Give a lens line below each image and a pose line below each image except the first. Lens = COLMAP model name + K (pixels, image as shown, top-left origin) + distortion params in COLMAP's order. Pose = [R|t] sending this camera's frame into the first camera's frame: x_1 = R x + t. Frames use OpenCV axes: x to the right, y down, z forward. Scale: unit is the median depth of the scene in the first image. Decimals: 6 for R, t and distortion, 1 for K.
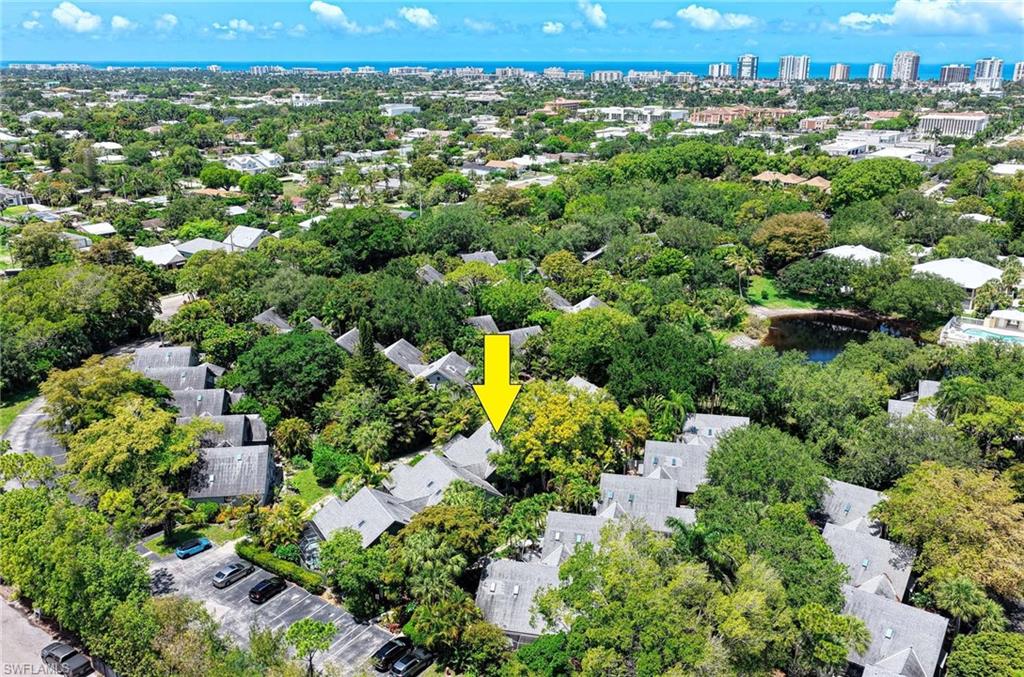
lens RADIAL K [[857.3, 0, 515.3], [0, 857.3, 337.9], [0, 0, 1]] dist [-0.002678, 0.016317]
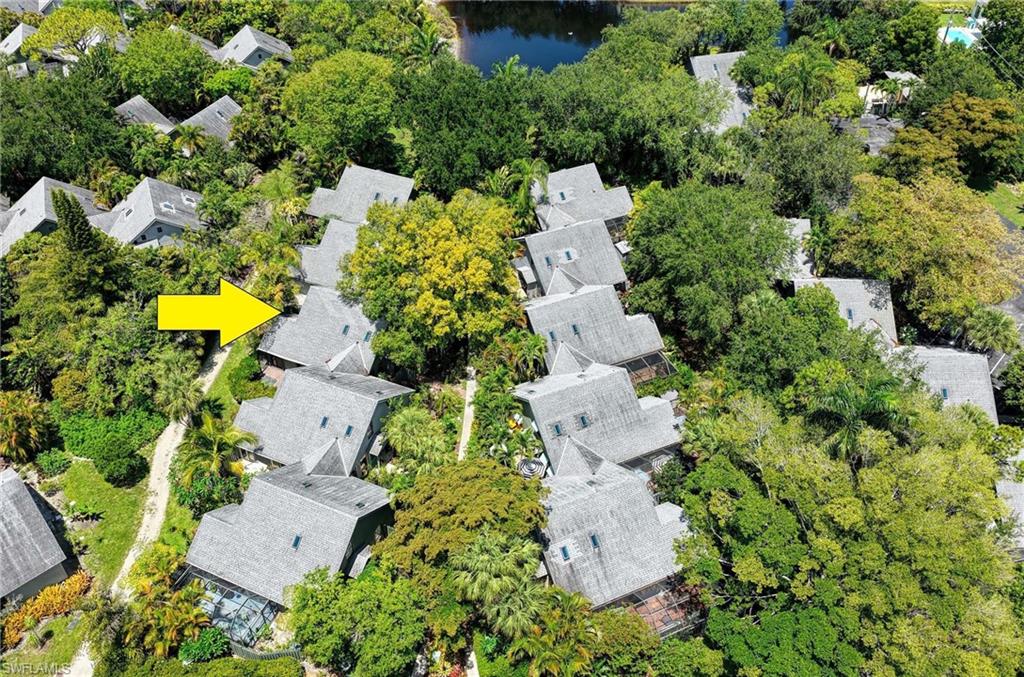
lens RADIAL K [[809.6, 0, 515.0], [0, 809.6, 342.8], [0, 0, 1]] dist [-0.004020, 0.016288]
pose [[0.807930, -0.397833, 0.434716, -0.050713], [0.186899, 0.872619, 0.451226, -0.031401], [-0.558854, -0.283311, 0.779370, 0.096941]]
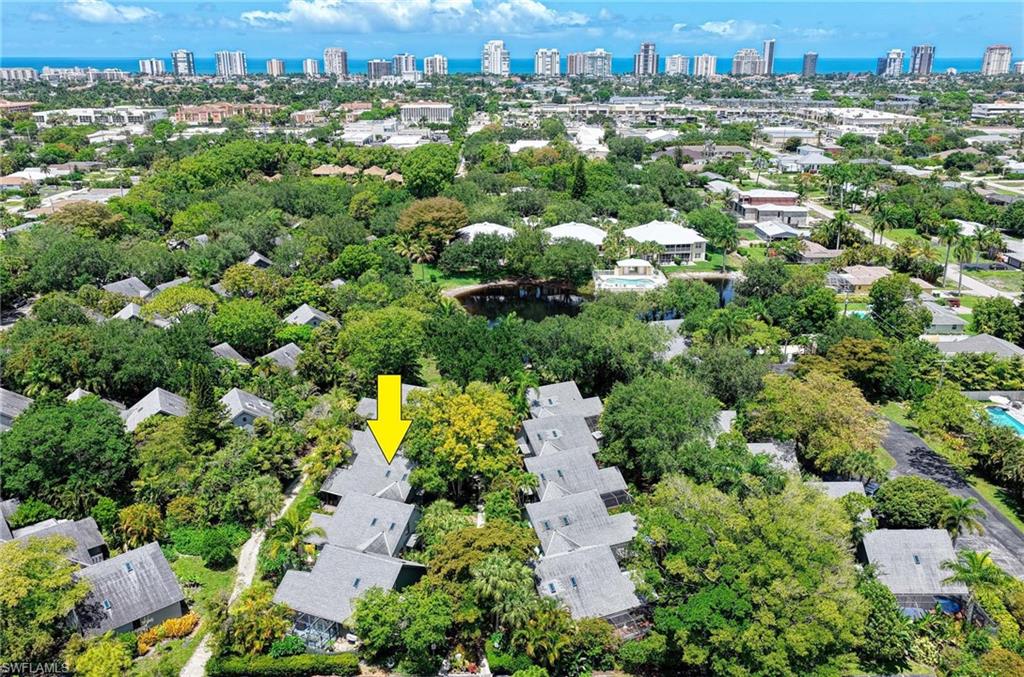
lens RADIAL K [[857.3, 0, 515.3], [0, 857.3, 337.9], [0, 0, 1]] dist [-0.002678, 0.016317]
pose [[0.804838, -0.188515, 0.562760, -0.100014], [0.185903, 0.980572, 0.062604, -0.010964], [-0.563628, 0.054233, 0.824247, 0.034620]]
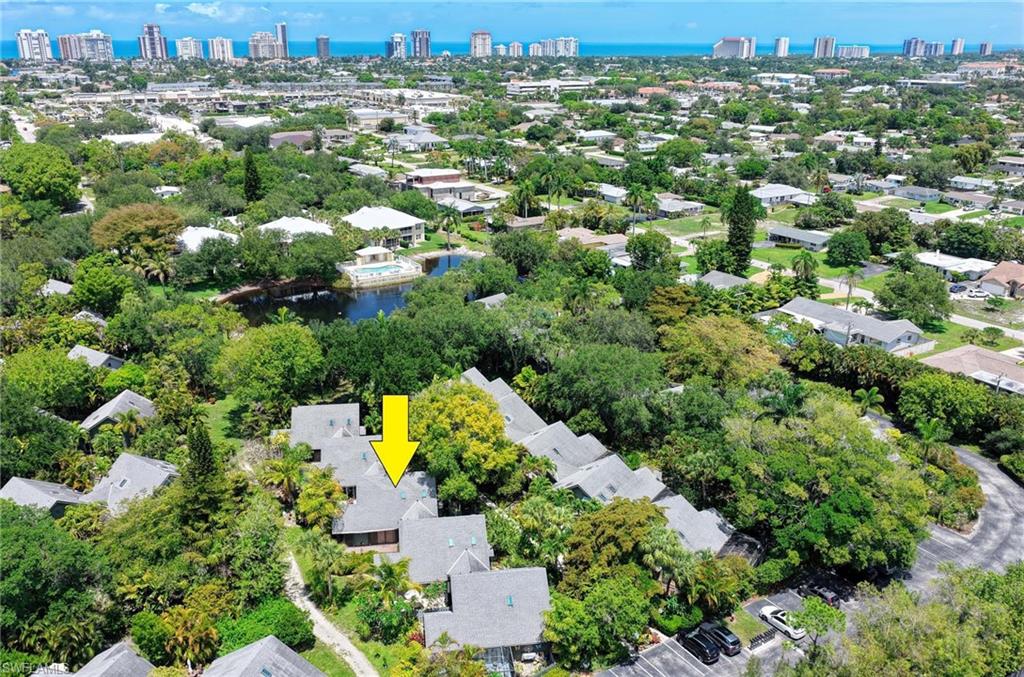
lens RADIAL K [[857.3, 0, 515.3], [0, 857.3, 337.9], [0, 0, 1]] dist [-0.002678, 0.016317]
pose [[0.372280, -0.307277, 0.875779, -0.167458], [0.285789, 0.935708, 0.206819, -0.039175], [-0.883024, 0.173293, 0.436162, 0.118915]]
